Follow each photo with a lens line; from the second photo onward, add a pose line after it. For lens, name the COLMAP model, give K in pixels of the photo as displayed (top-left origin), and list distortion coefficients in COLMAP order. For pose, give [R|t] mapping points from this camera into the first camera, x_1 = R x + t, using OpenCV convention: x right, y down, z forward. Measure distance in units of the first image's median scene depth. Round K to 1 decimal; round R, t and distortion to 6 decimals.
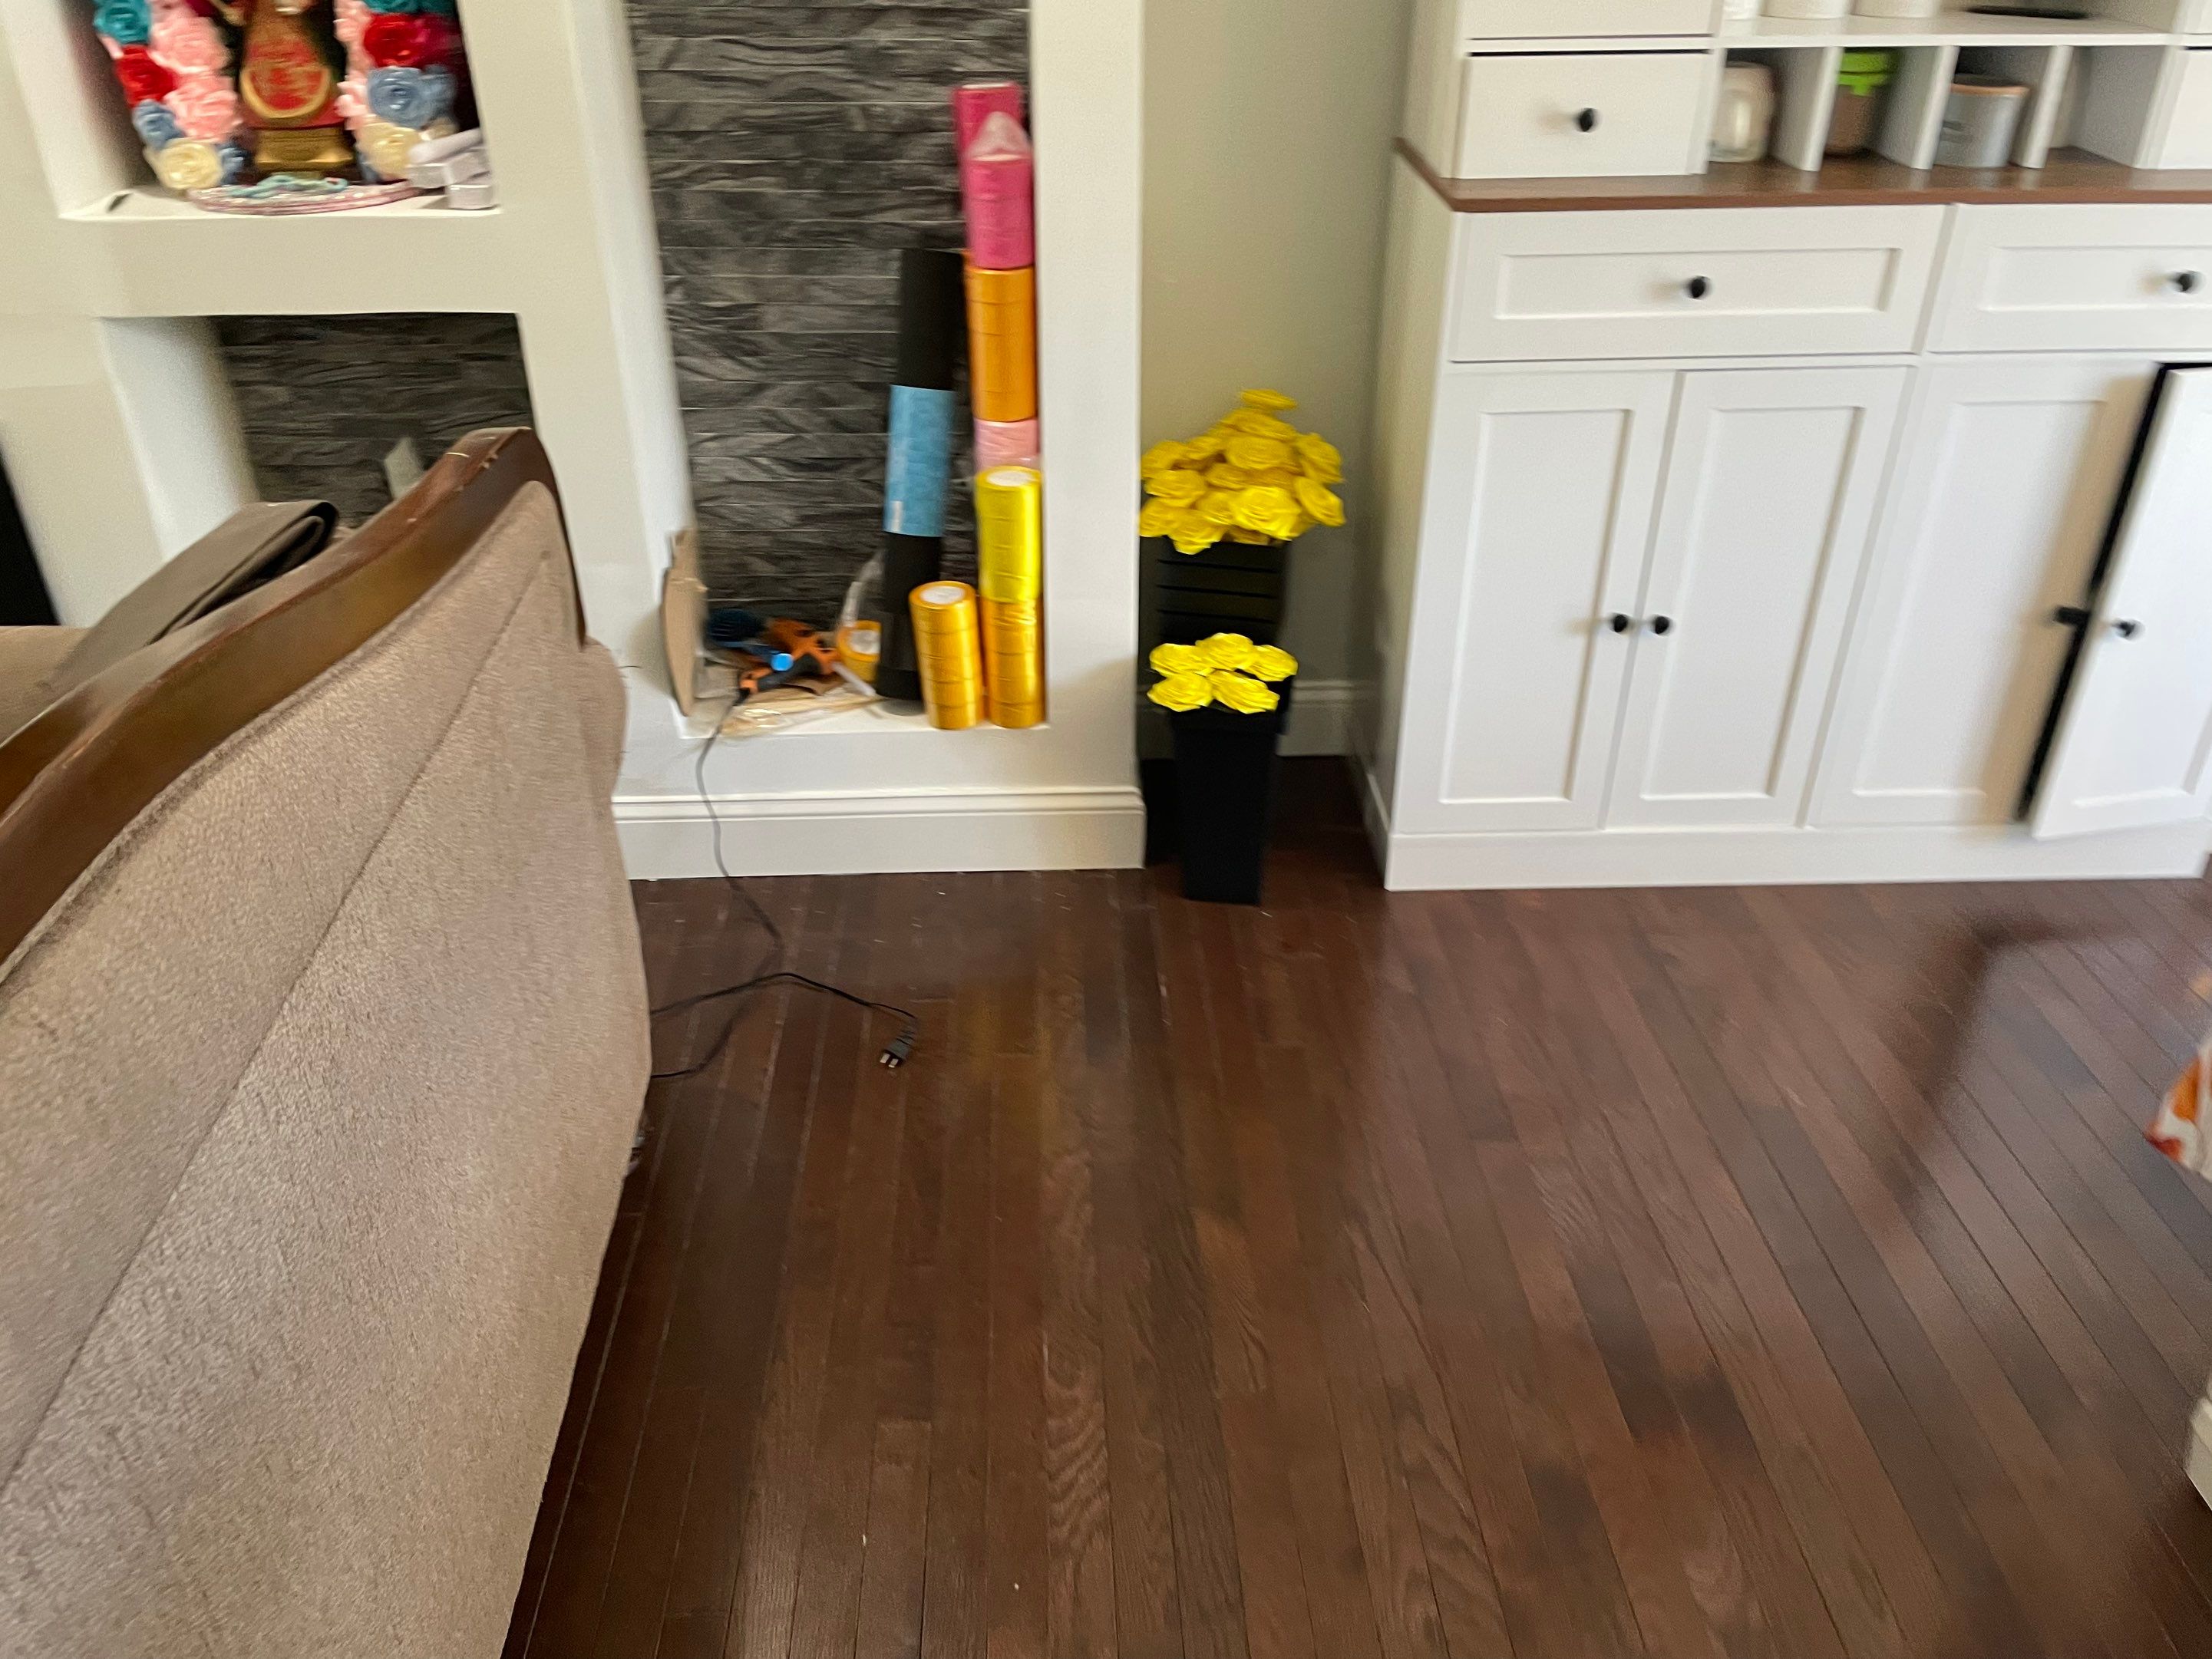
lens RADIAL K [[1656.7, 0, 1097.8], [0, 1656.7, 804.5], [0, 0, 1]] dist [0.088363, -0.112837]
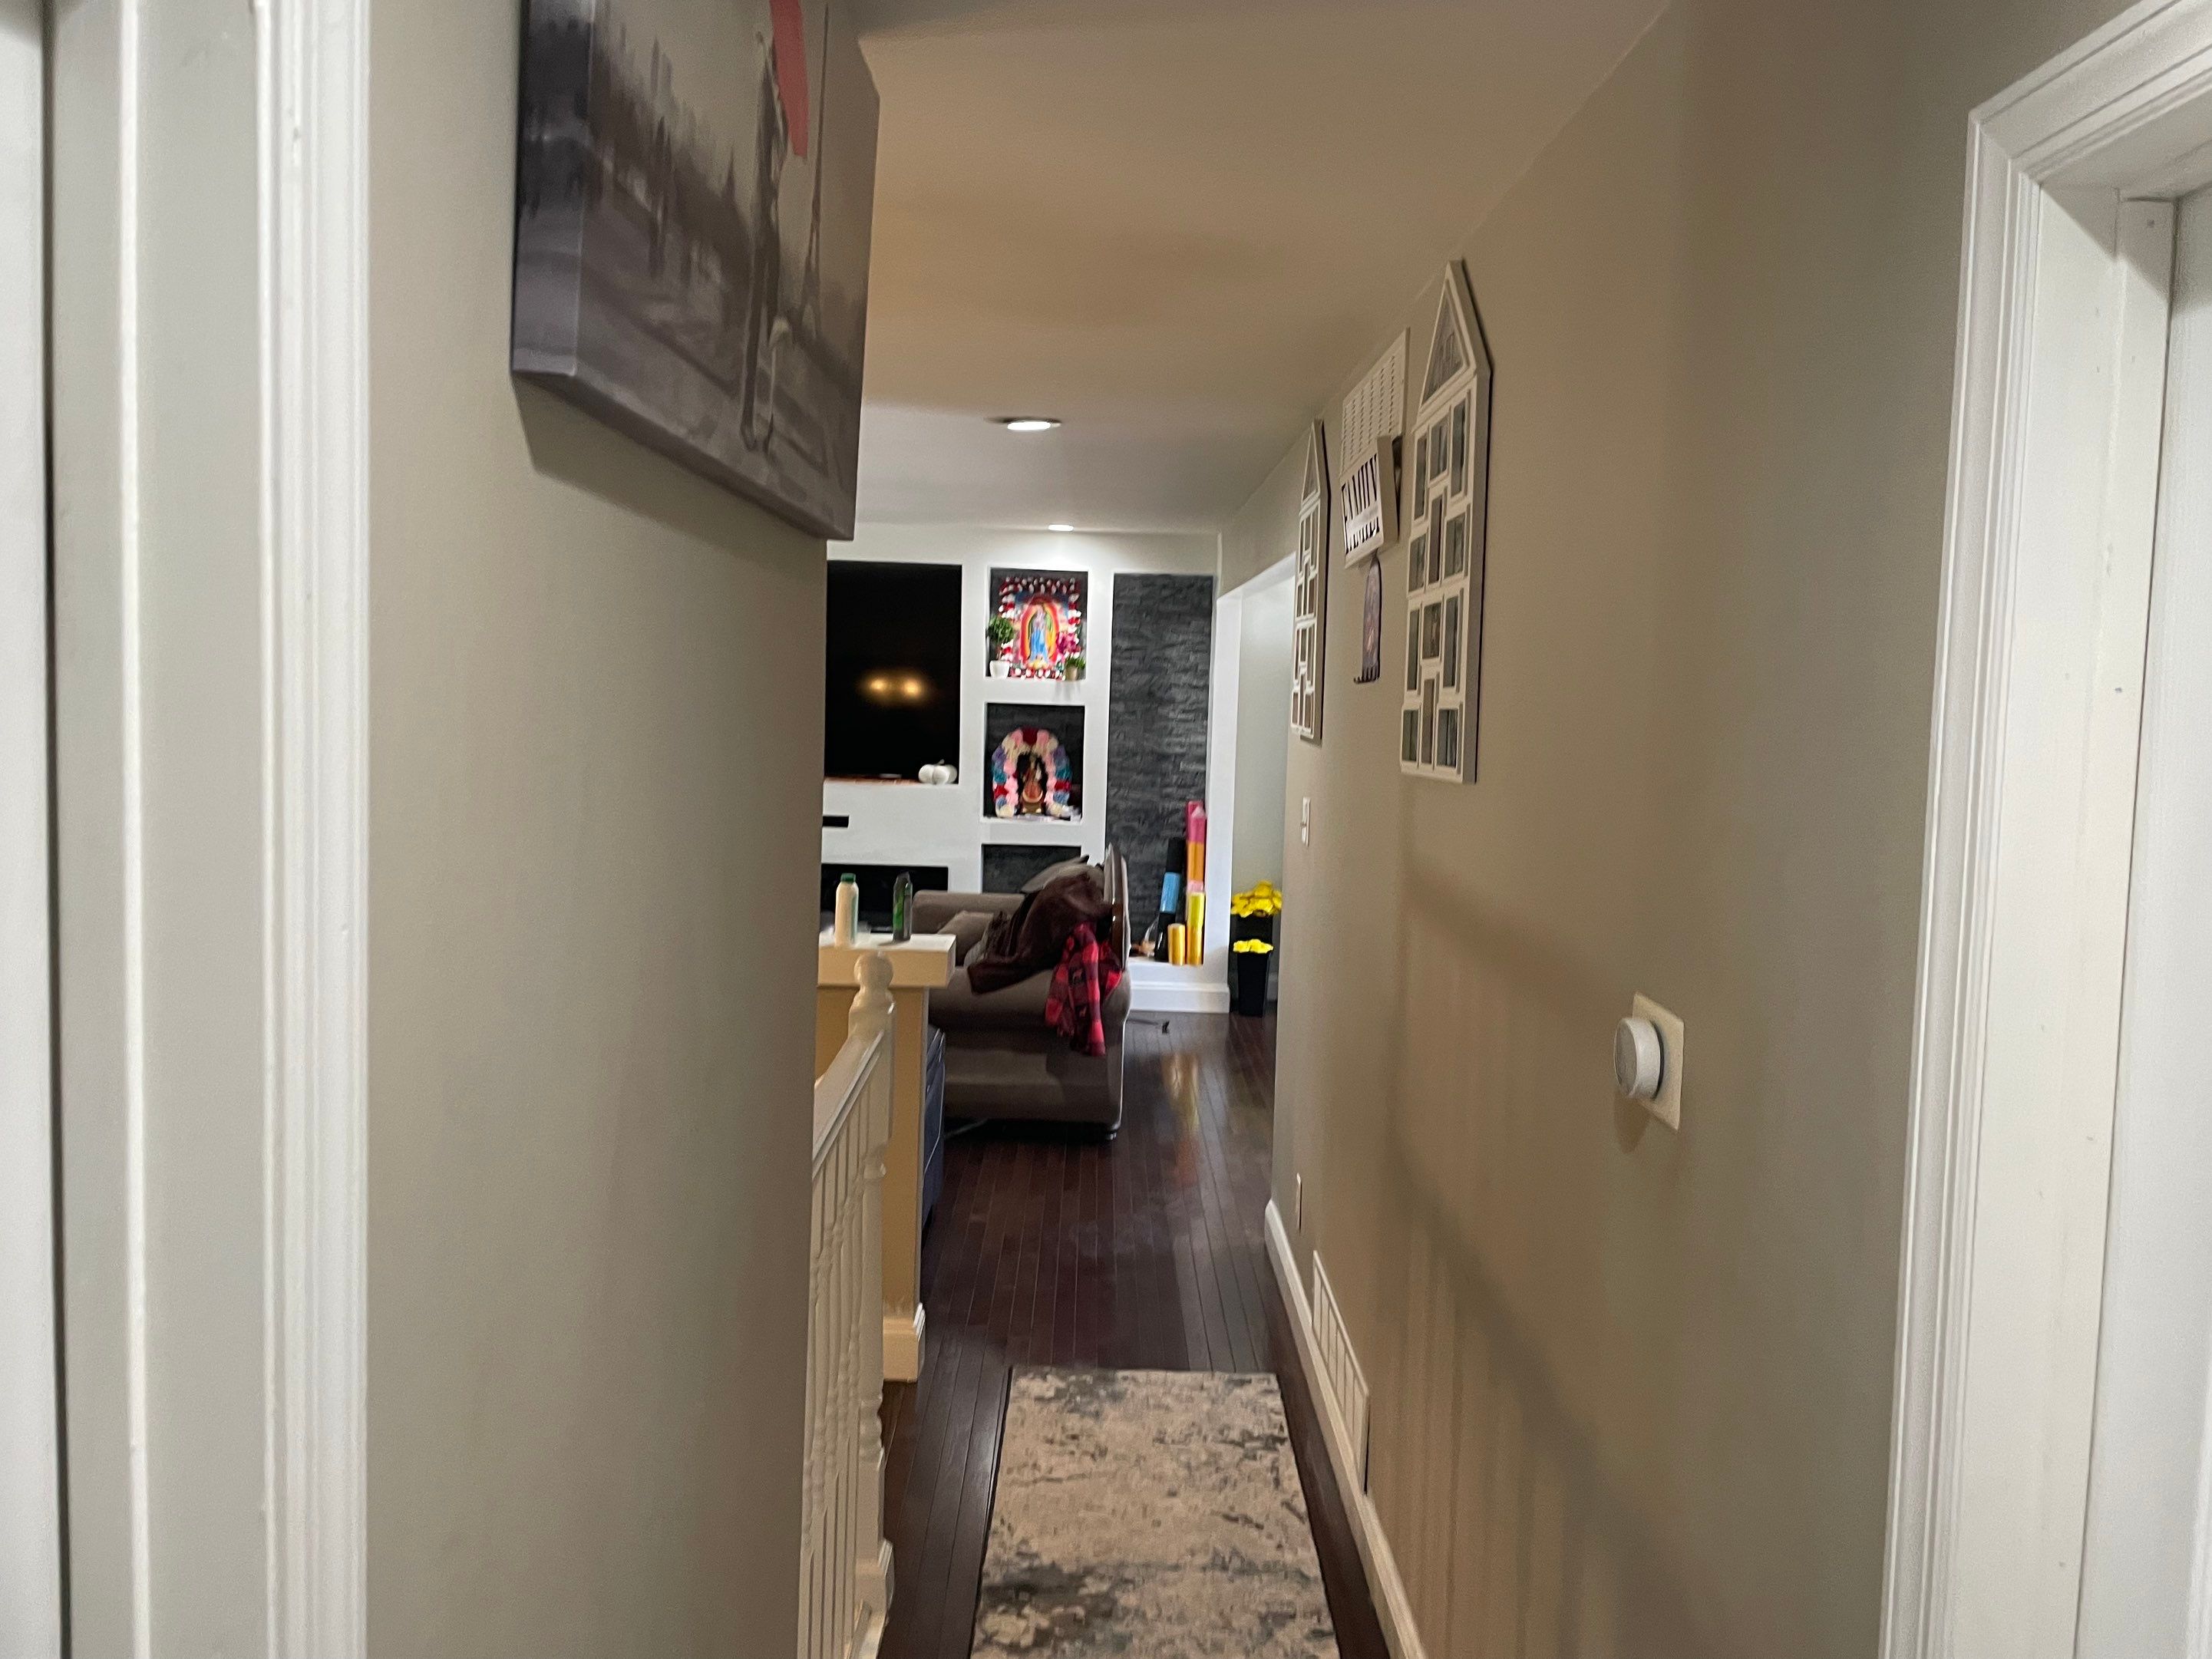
lens RADIAL K [[1656.7, 0, 1129.2], [0, 1656.7, 768.9], [0, 0, 1]] dist [0.088363, -0.112837]
pose [[0.998930, 0.036922, -0.027833, -0.109330], [-0.045609, 0.885749, -0.461919, 1.266906], [0.007598, 0.462695, 0.886485, -2.411803]]
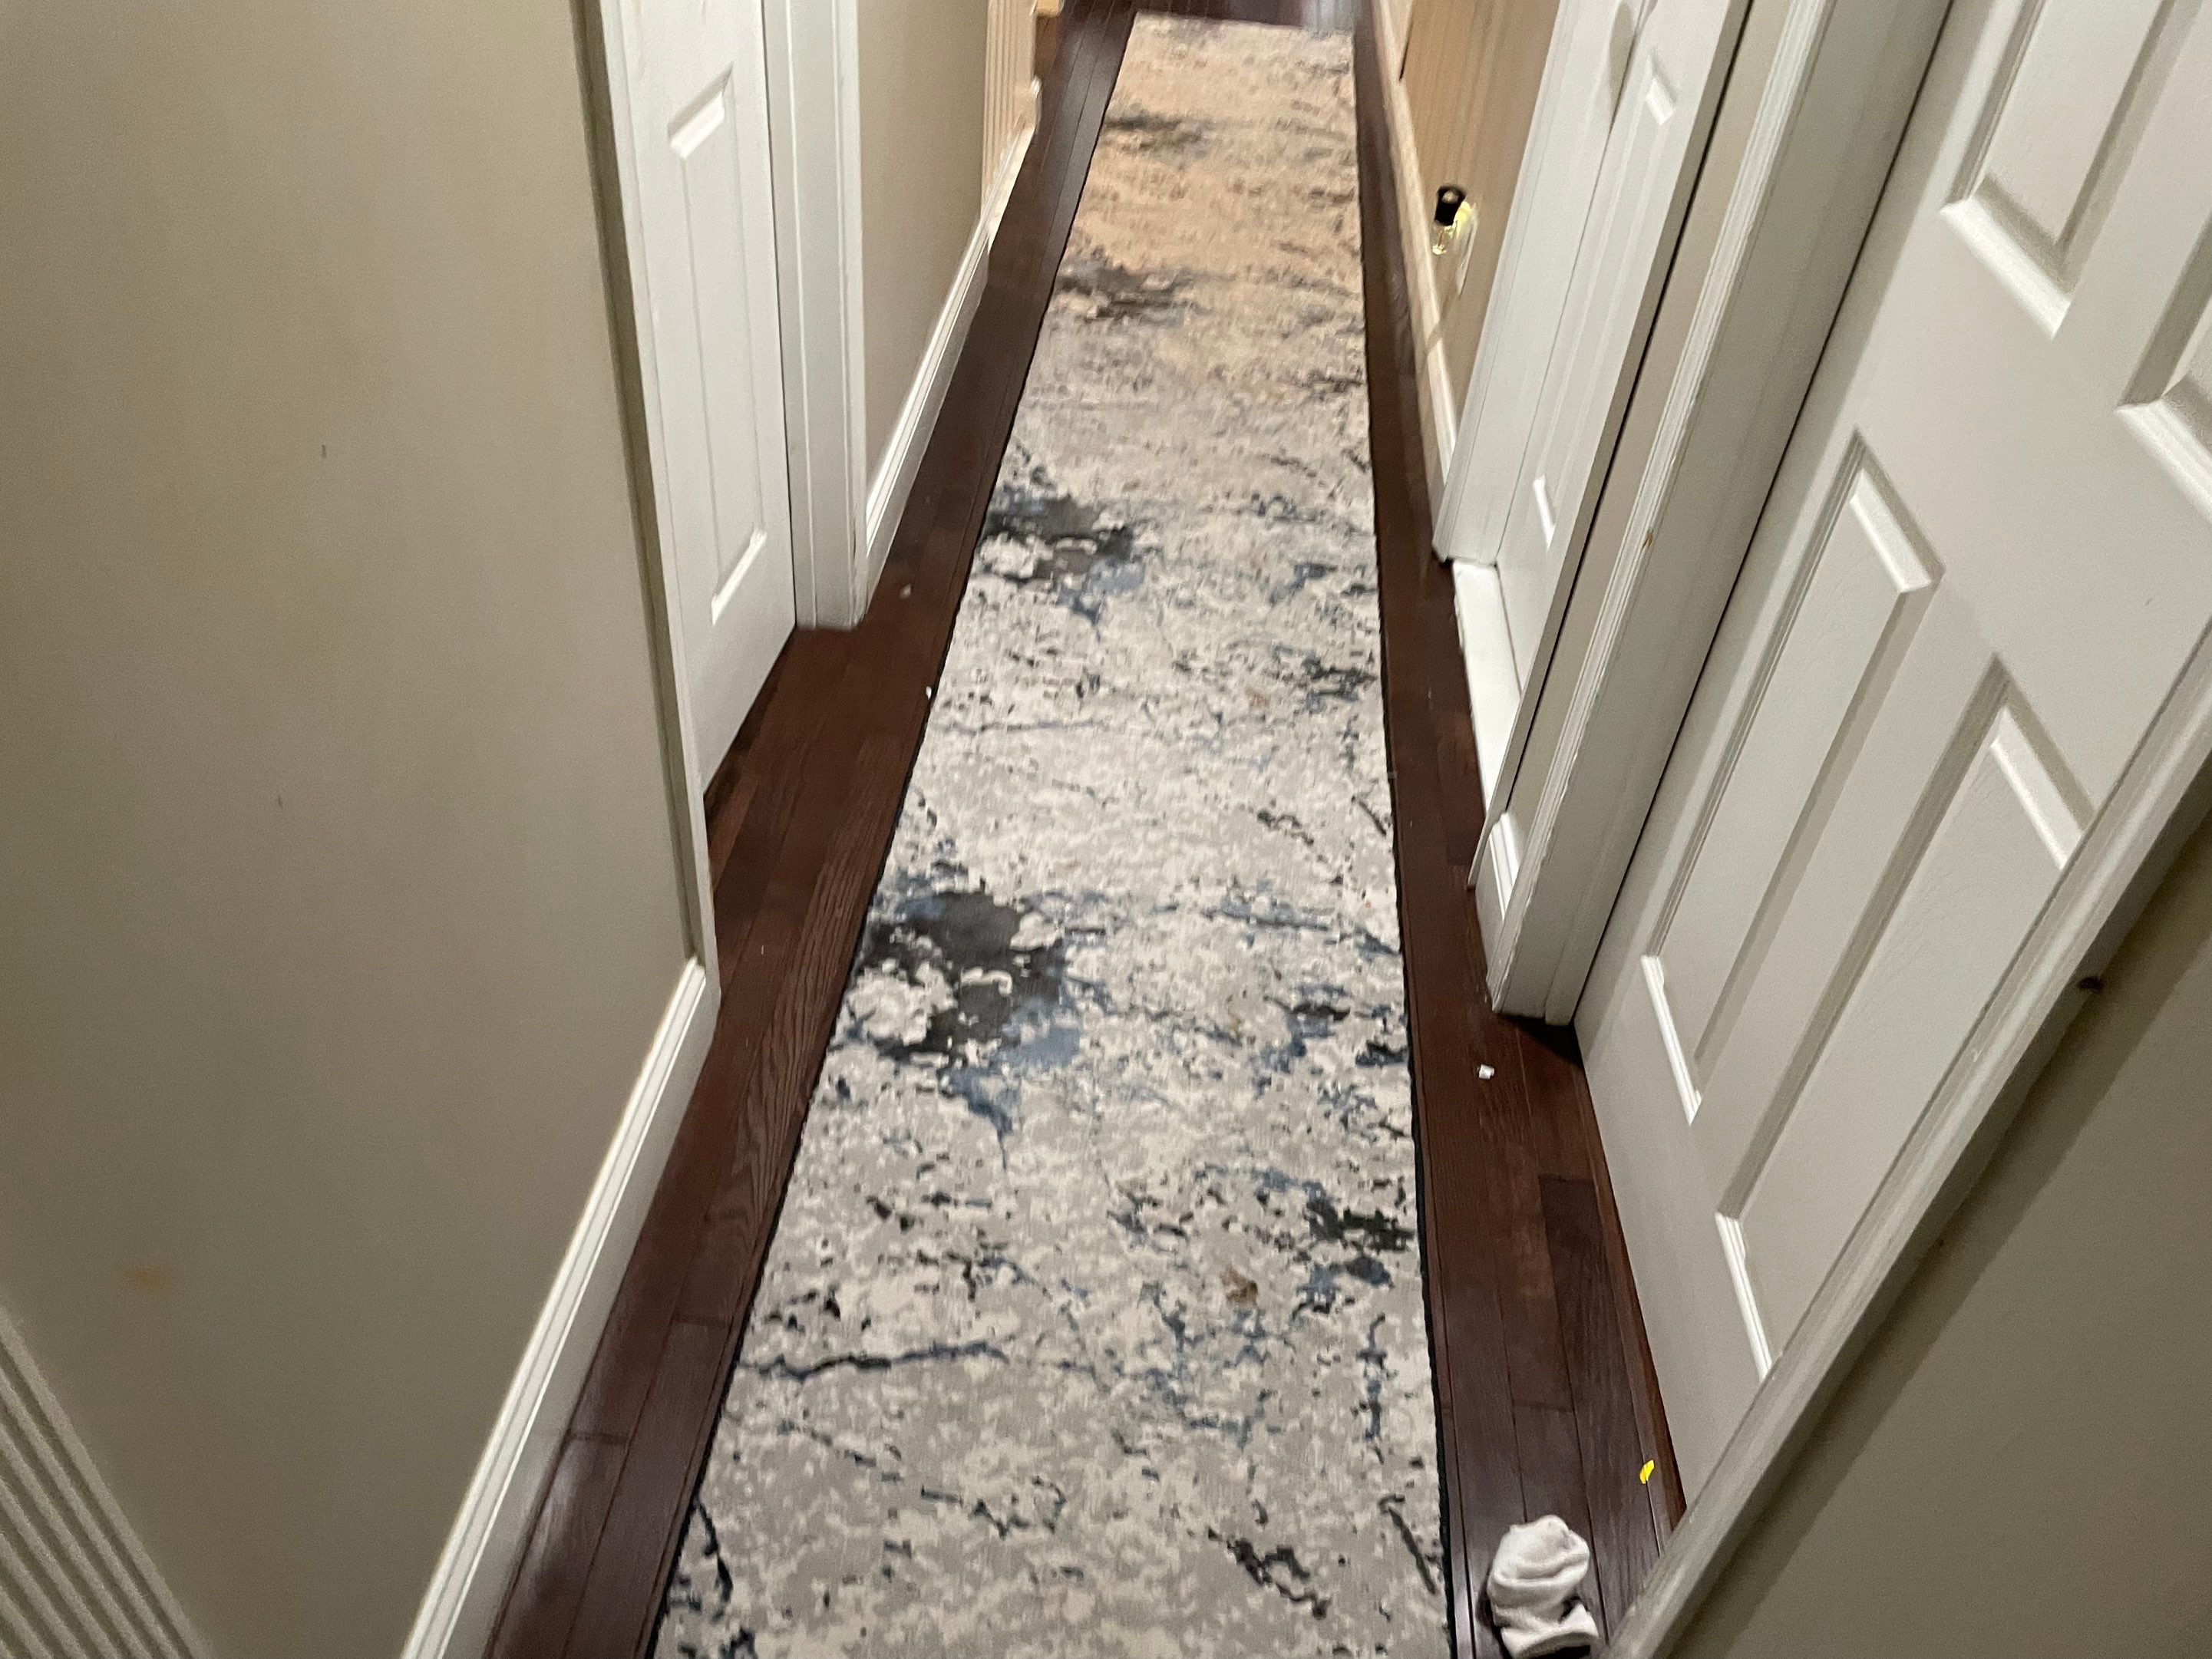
lens RADIAL K [[1656.7, 0, 1083.7], [0, 1656.7, 808.2], [0, 0, 1]] dist [0.088363, -0.112837]
pose [[0.986904, 0.146177, -0.068211, -0.027511], [-0.133784, 0.977980, 0.160180, 1.677737], [0.090124, -0.148957, 0.984728, -2.840888]]
